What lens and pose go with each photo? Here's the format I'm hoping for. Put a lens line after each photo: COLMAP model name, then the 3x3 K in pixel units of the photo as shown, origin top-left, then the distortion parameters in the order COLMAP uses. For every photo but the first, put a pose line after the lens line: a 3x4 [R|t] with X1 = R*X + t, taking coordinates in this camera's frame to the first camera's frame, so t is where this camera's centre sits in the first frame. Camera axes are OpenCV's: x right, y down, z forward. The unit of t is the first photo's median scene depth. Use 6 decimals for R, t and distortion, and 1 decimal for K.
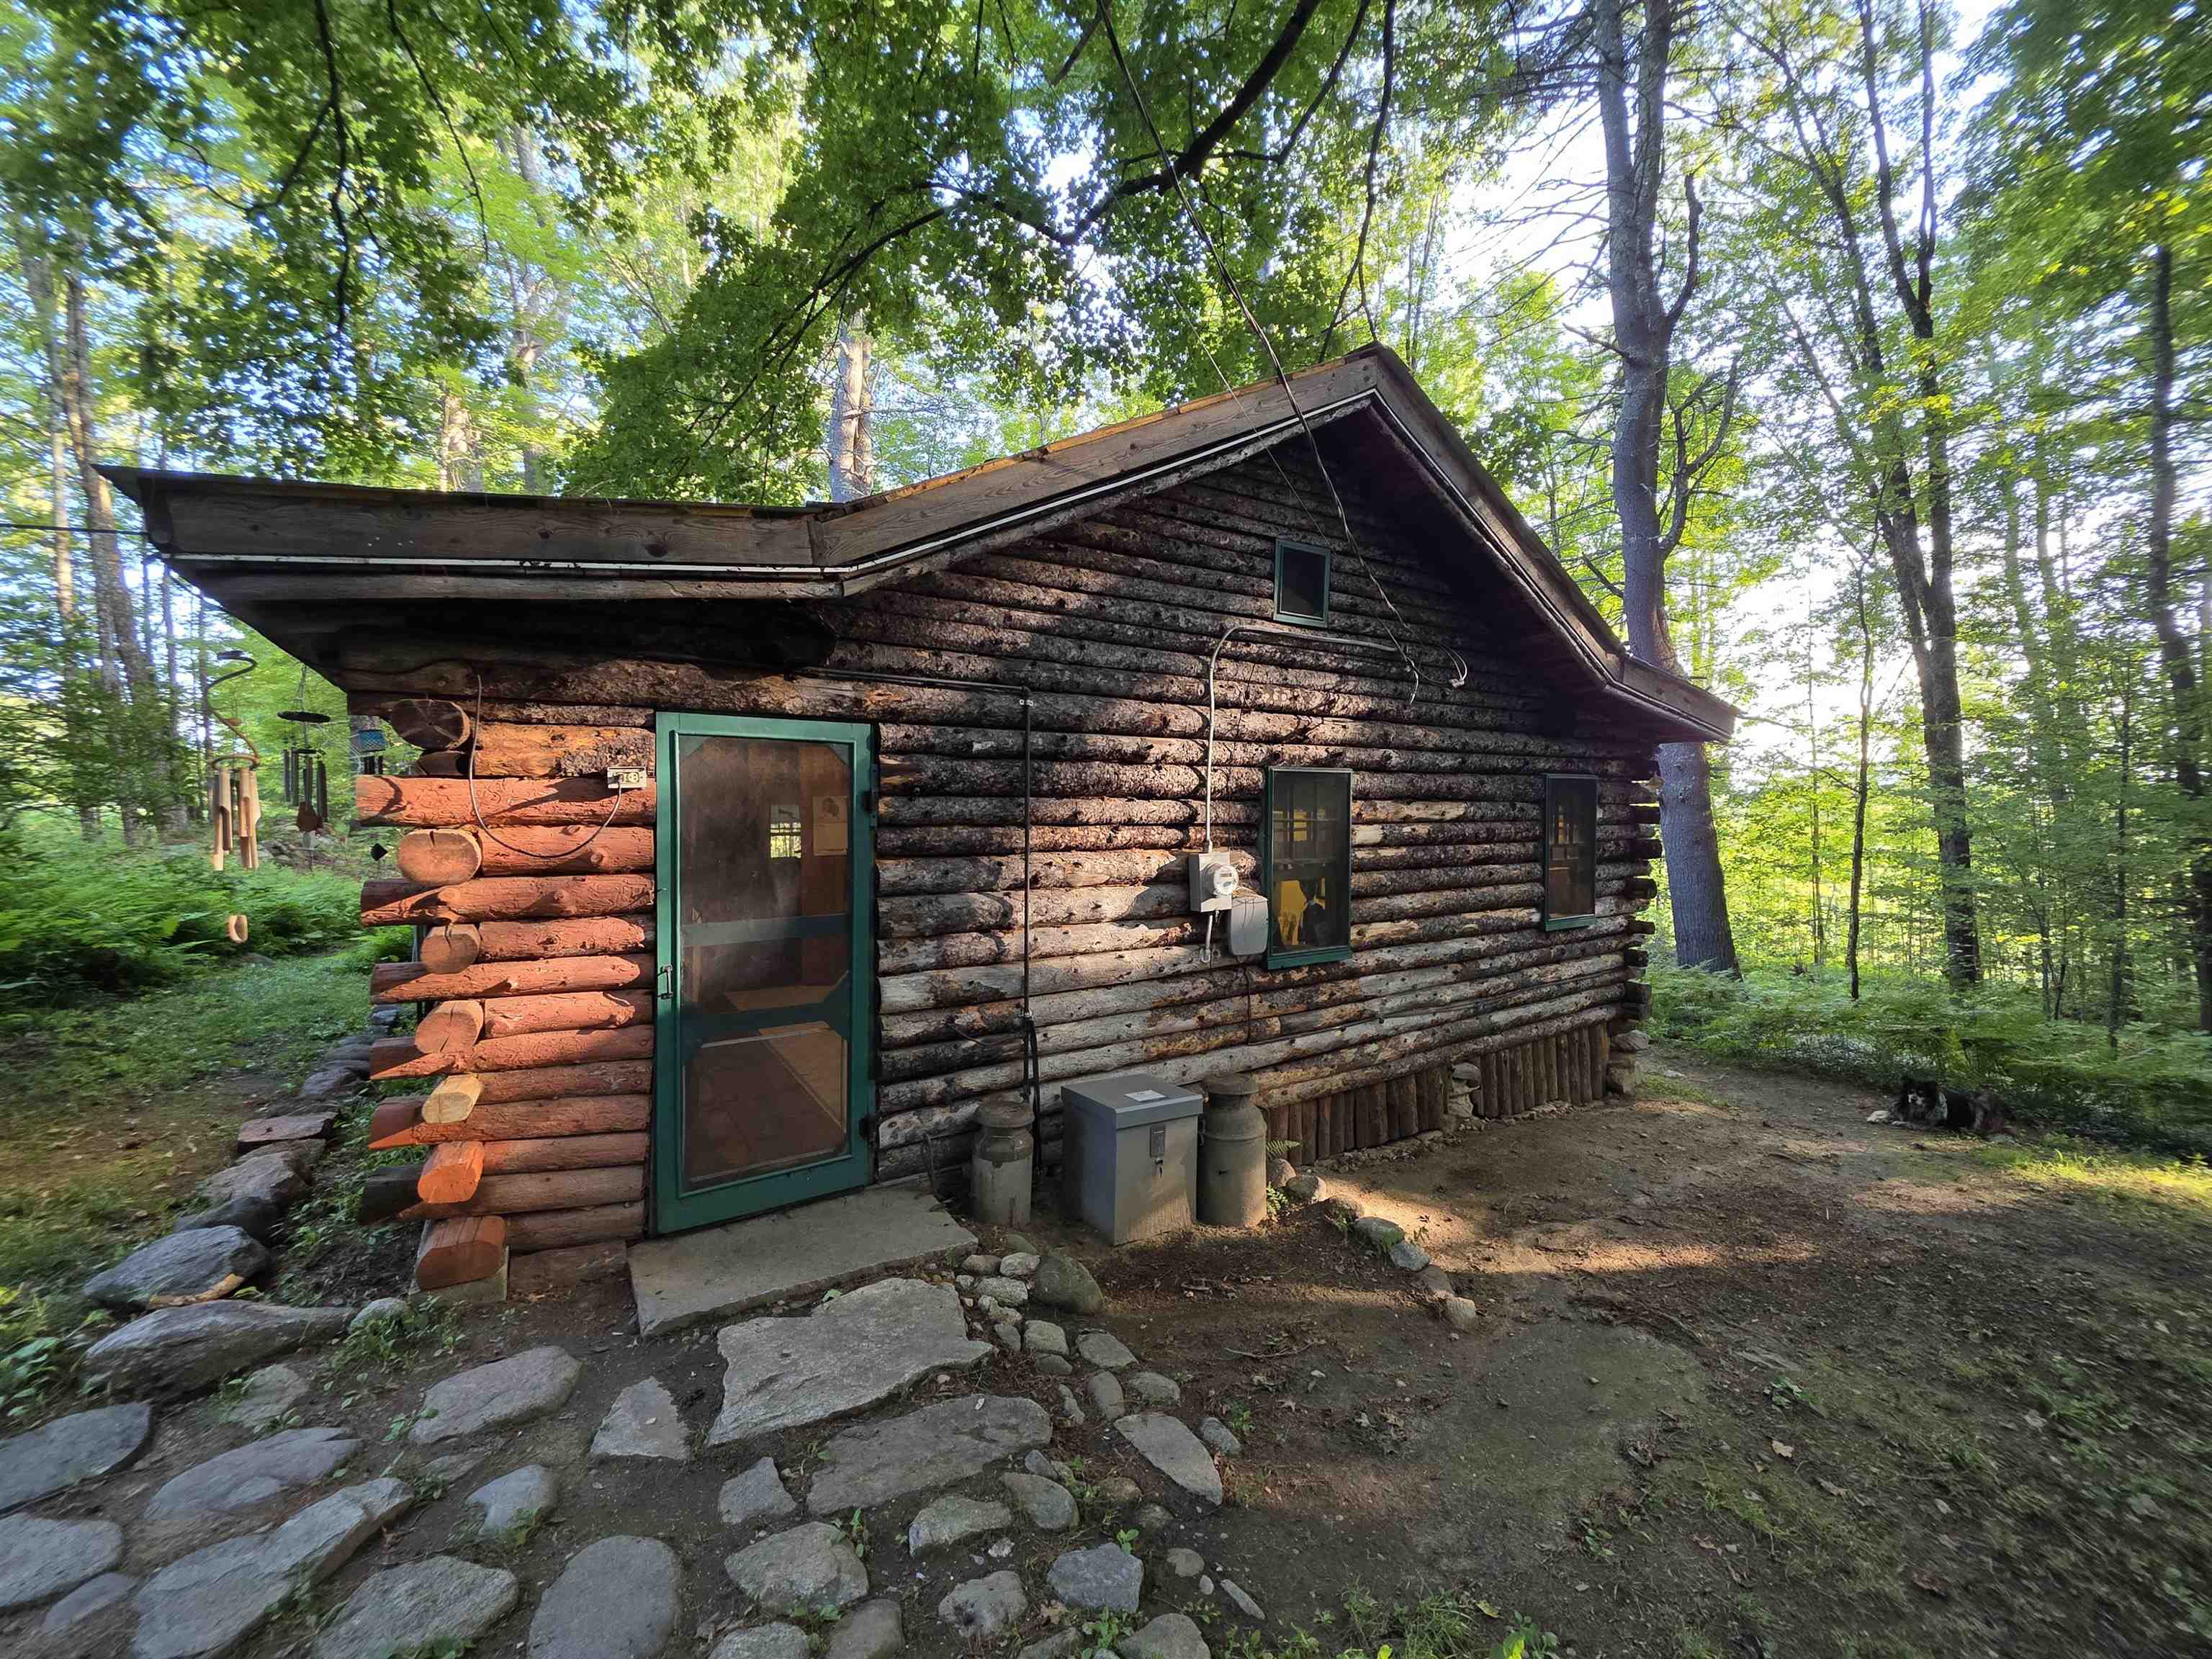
lens RADIAL K [[884.6, 0, 1106.3], [0, 884.6, 834.2], [0, 0, 1]] dist [0.000550, 0.000355]
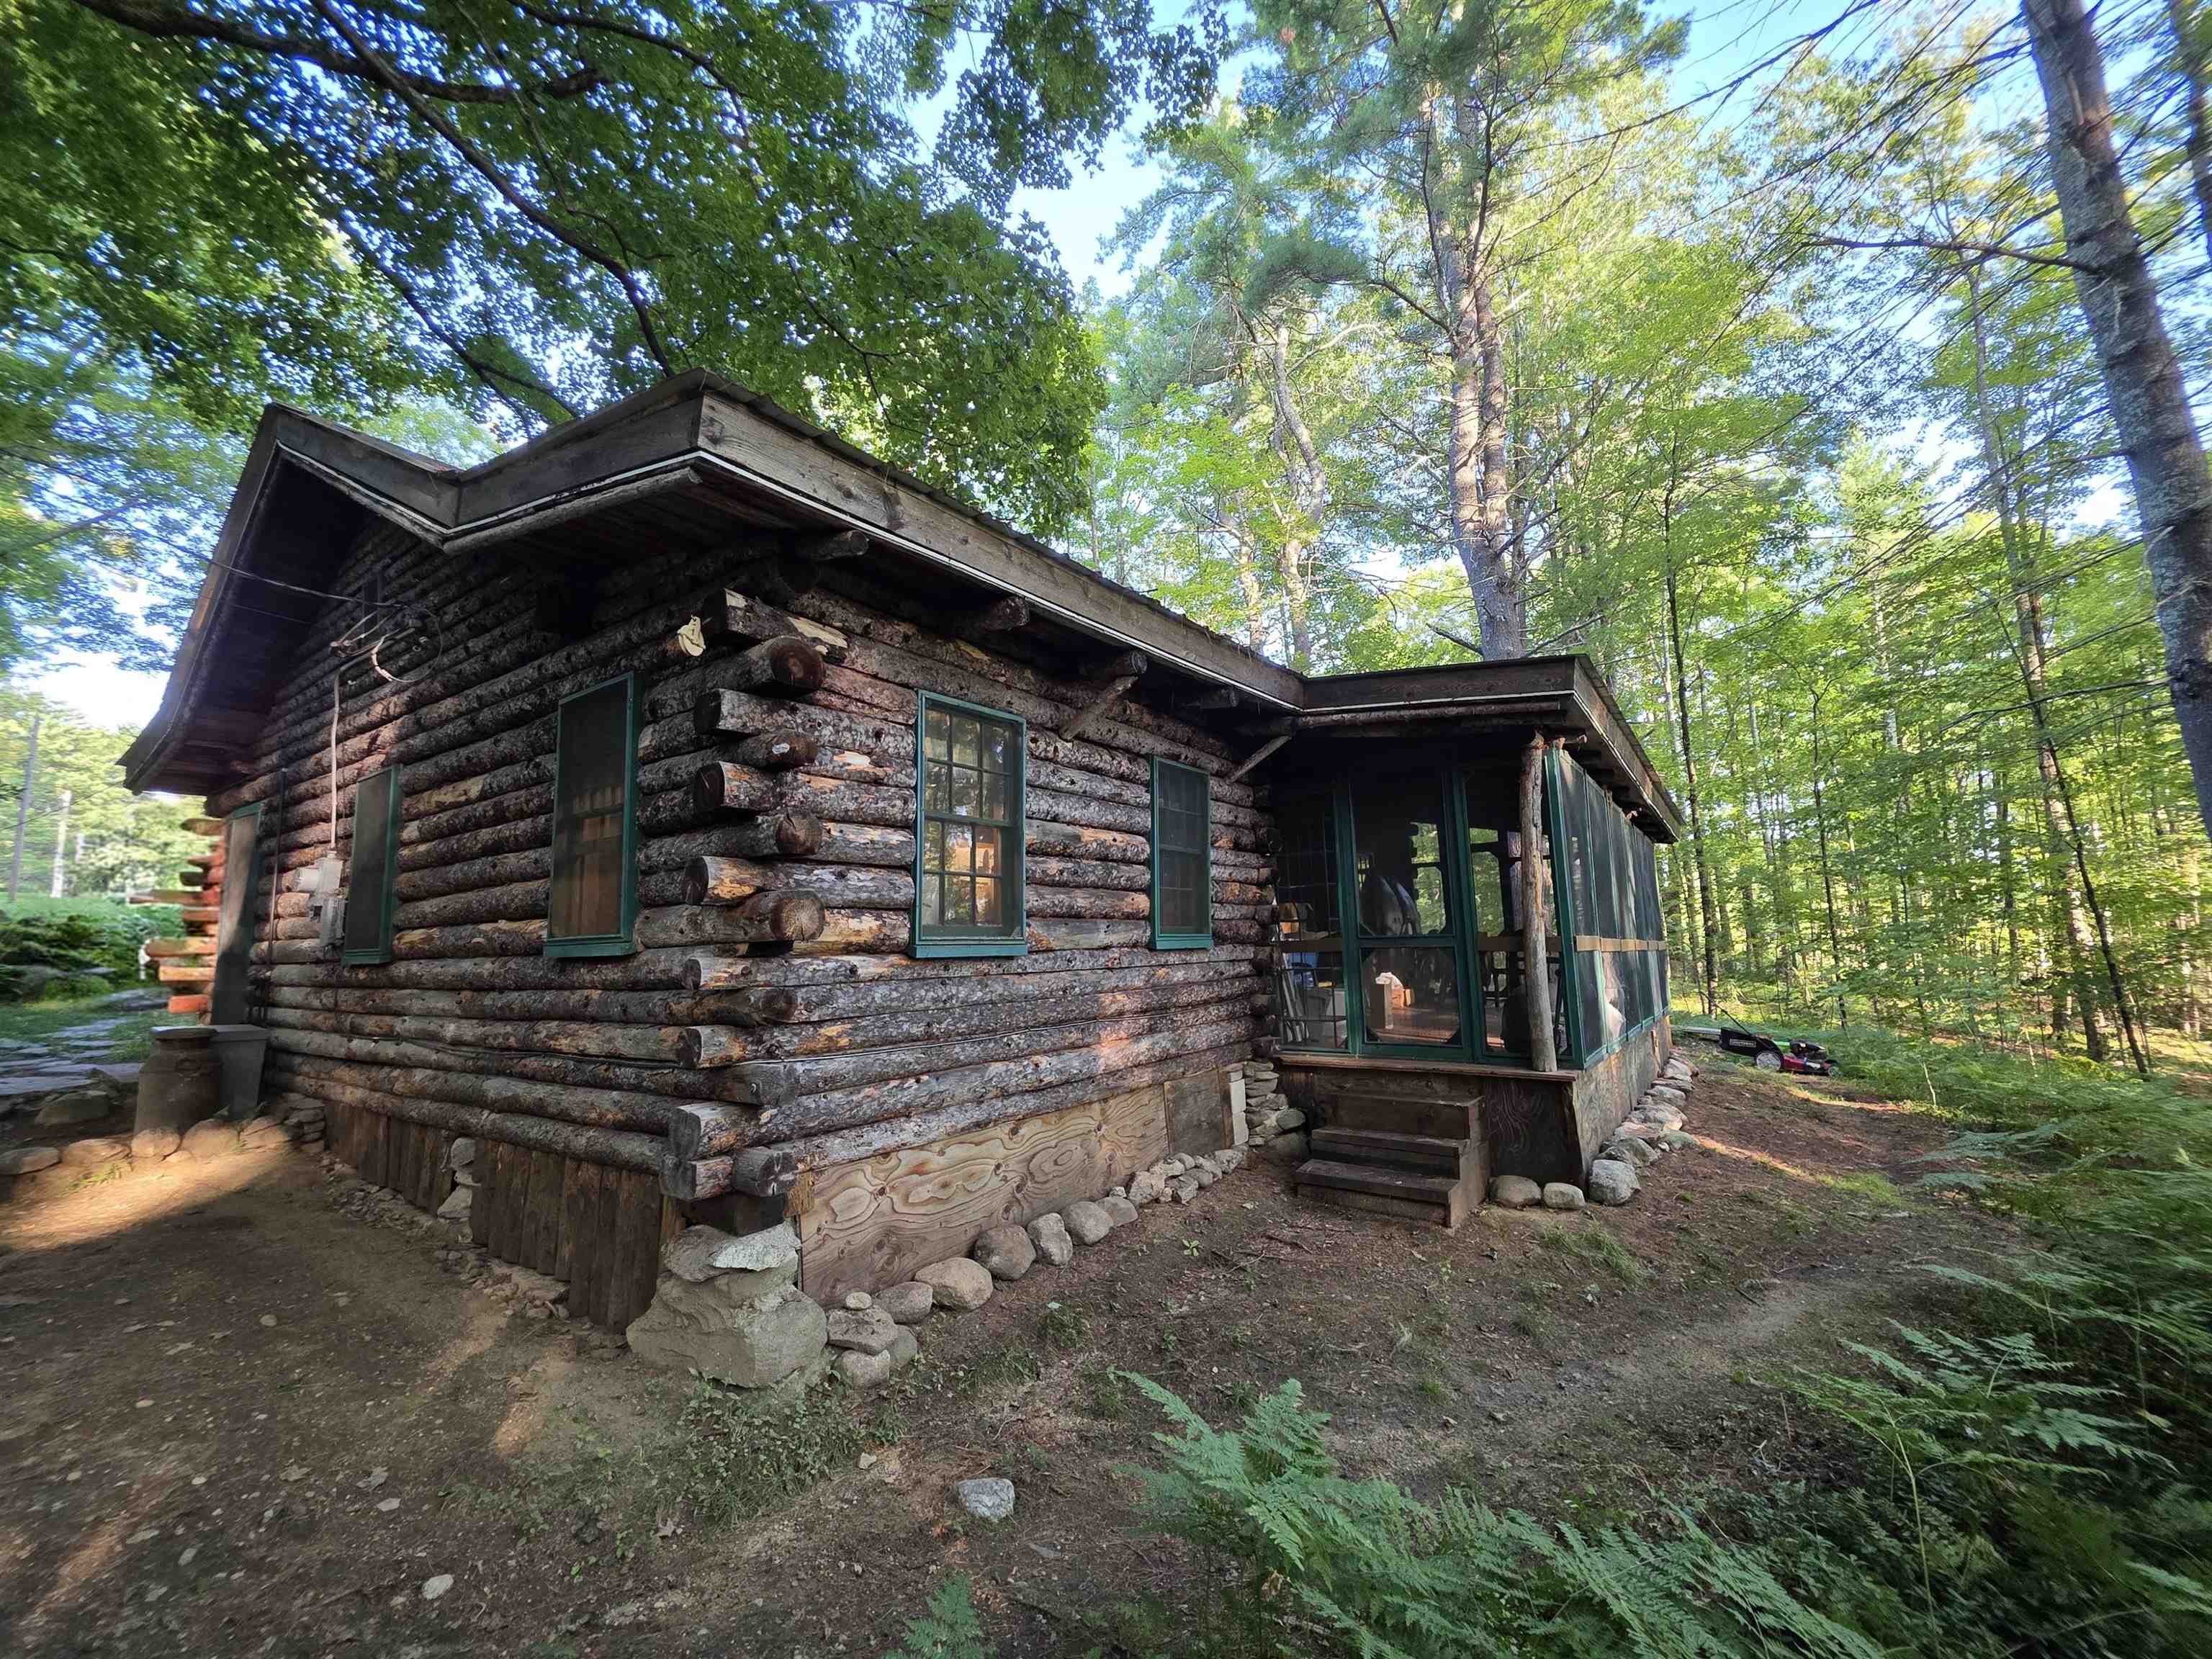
lens RADIAL K [[884.6, 0, 1109.7], [0, 884.6, 821.1], [0, 0, 1]] dist [0.000550, 0.000355]
pose [[0.372613, -0.130017, -0.918834, 1.539407], [0.004199, 0.990363, -0.138435, 0.132235], [0.927977, 0.047725, 0.369568, 1.457415]]
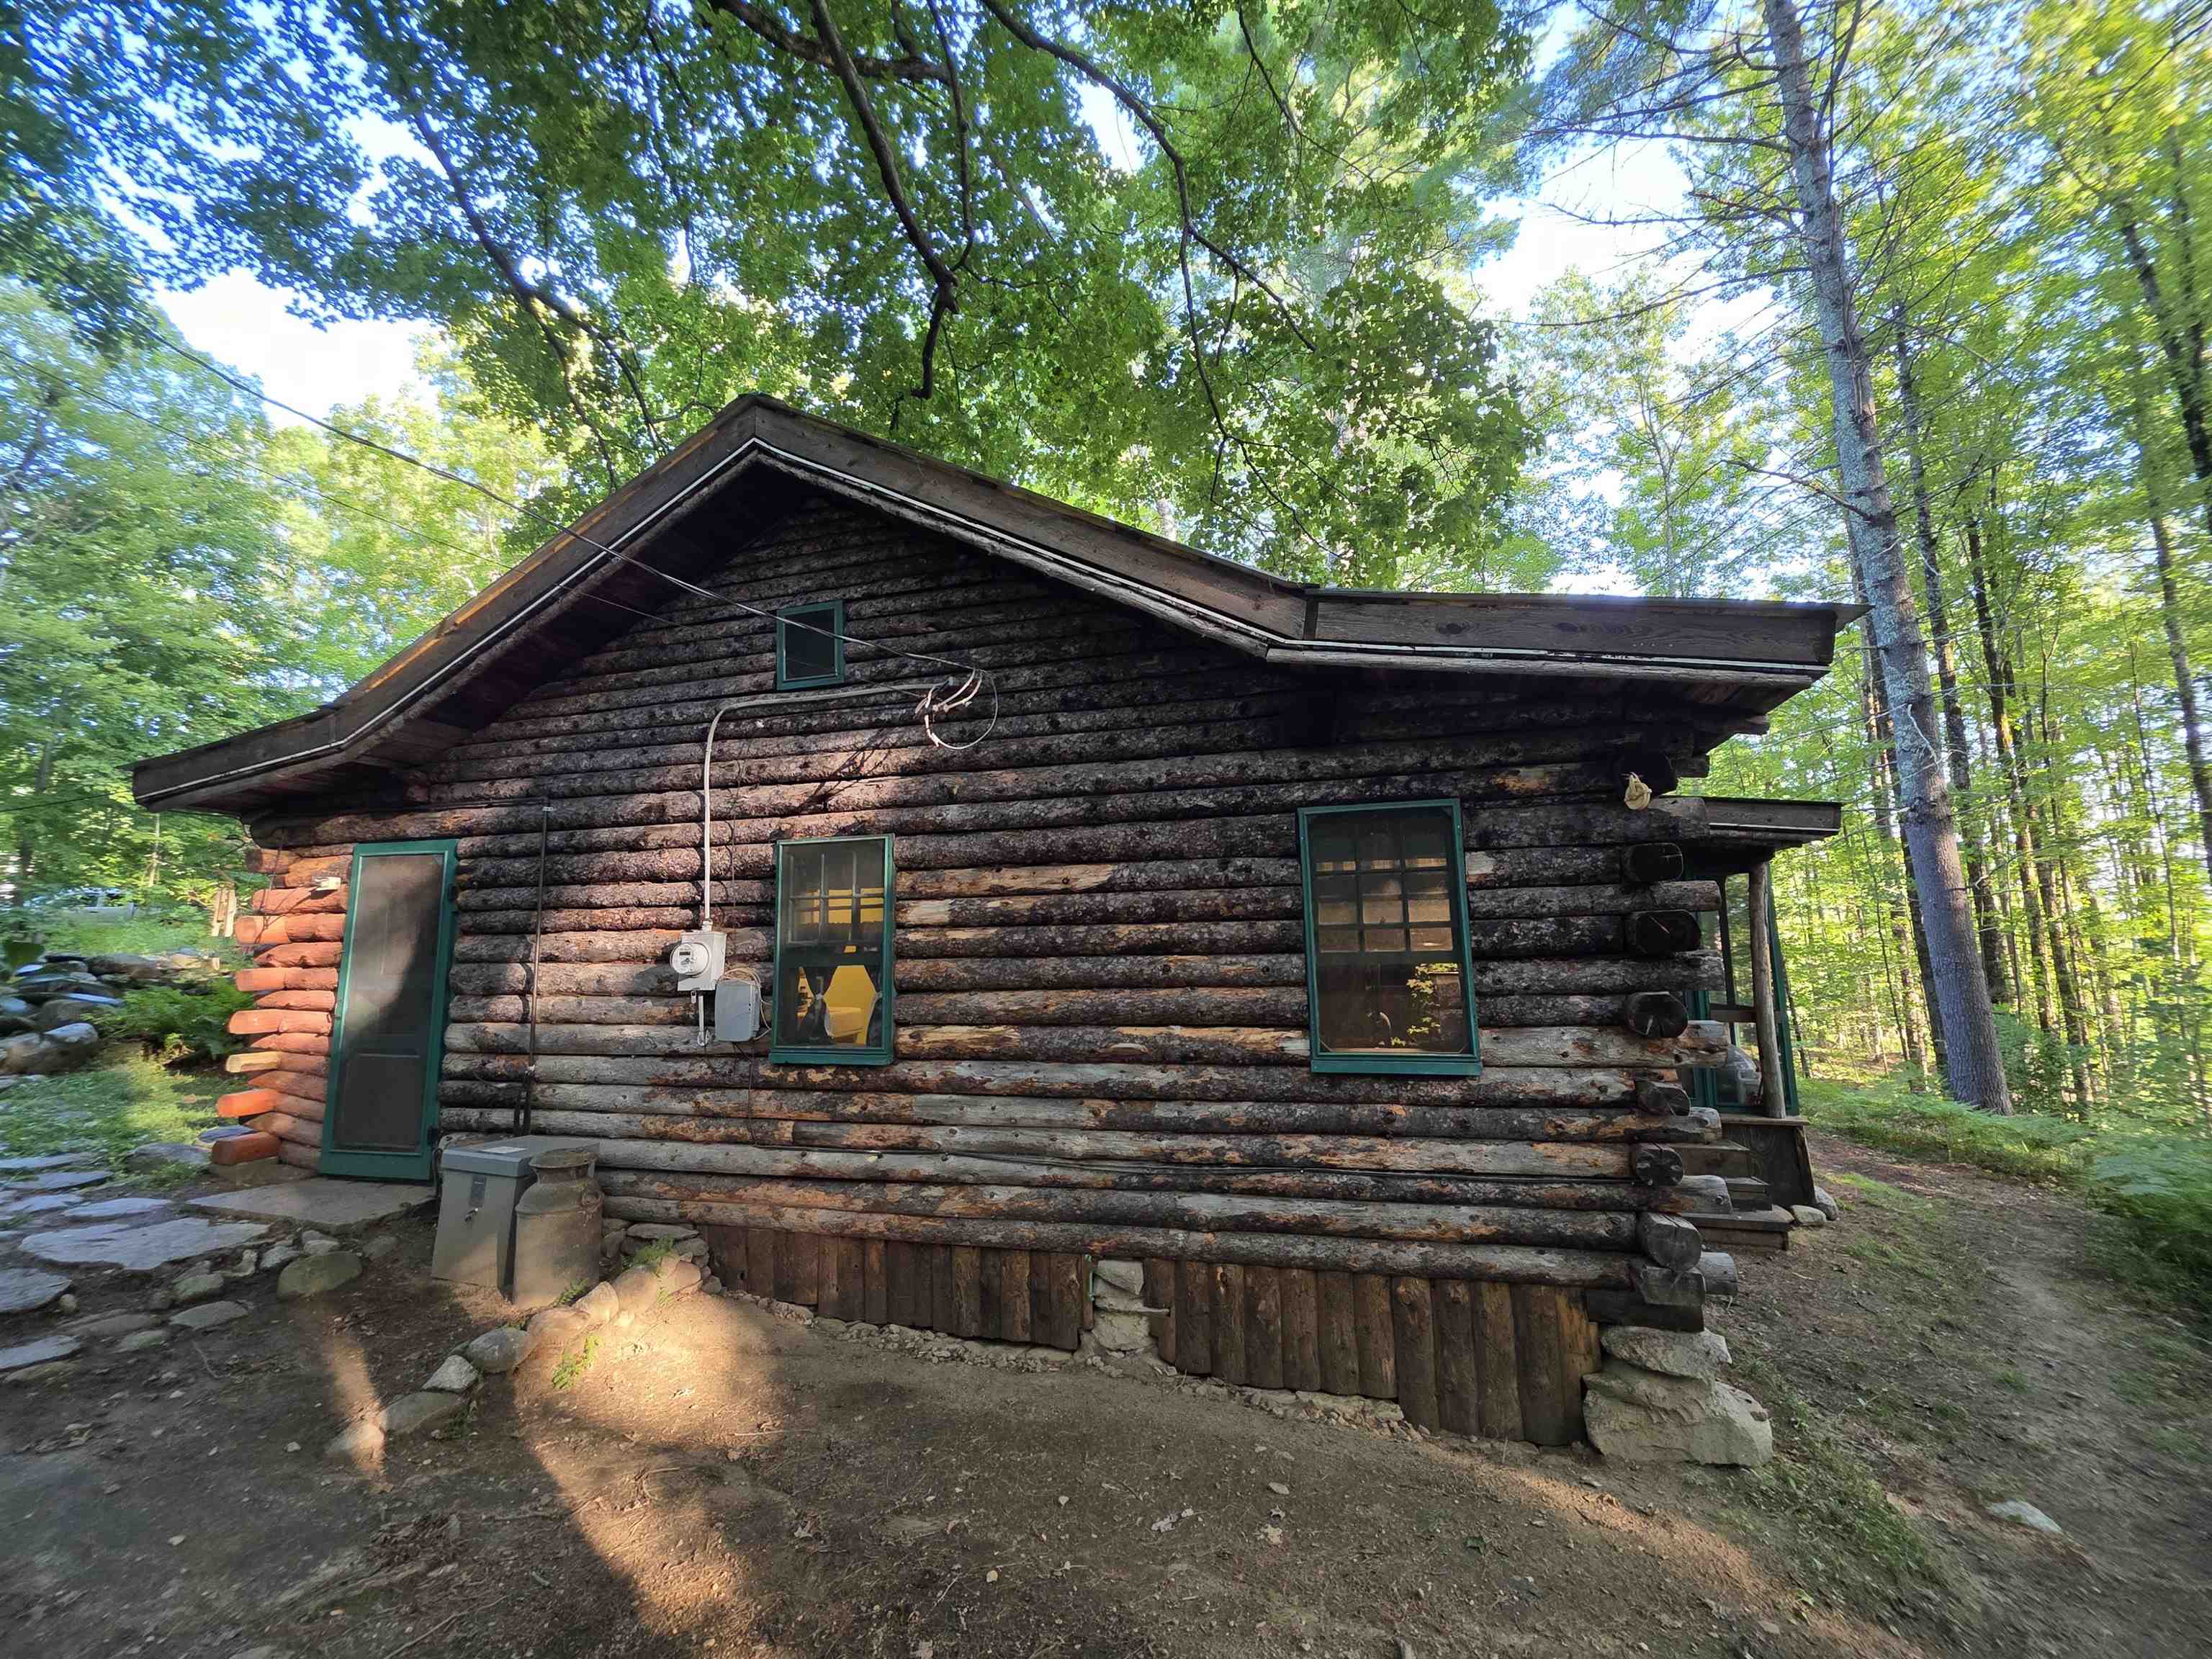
lens RADIAL K [[884.6, 0, 1108.8], [0, 884.6, 821.0], [0, 0, 1]] dist [0.000550, 0.000355]
pose [[0.658127, -0.112712, -0.744423, 1.113671], [-0.003381, 0.988279, -0.152623, 0.045026], [0.752900, 0.102962, 0.650031, 0.646358]]
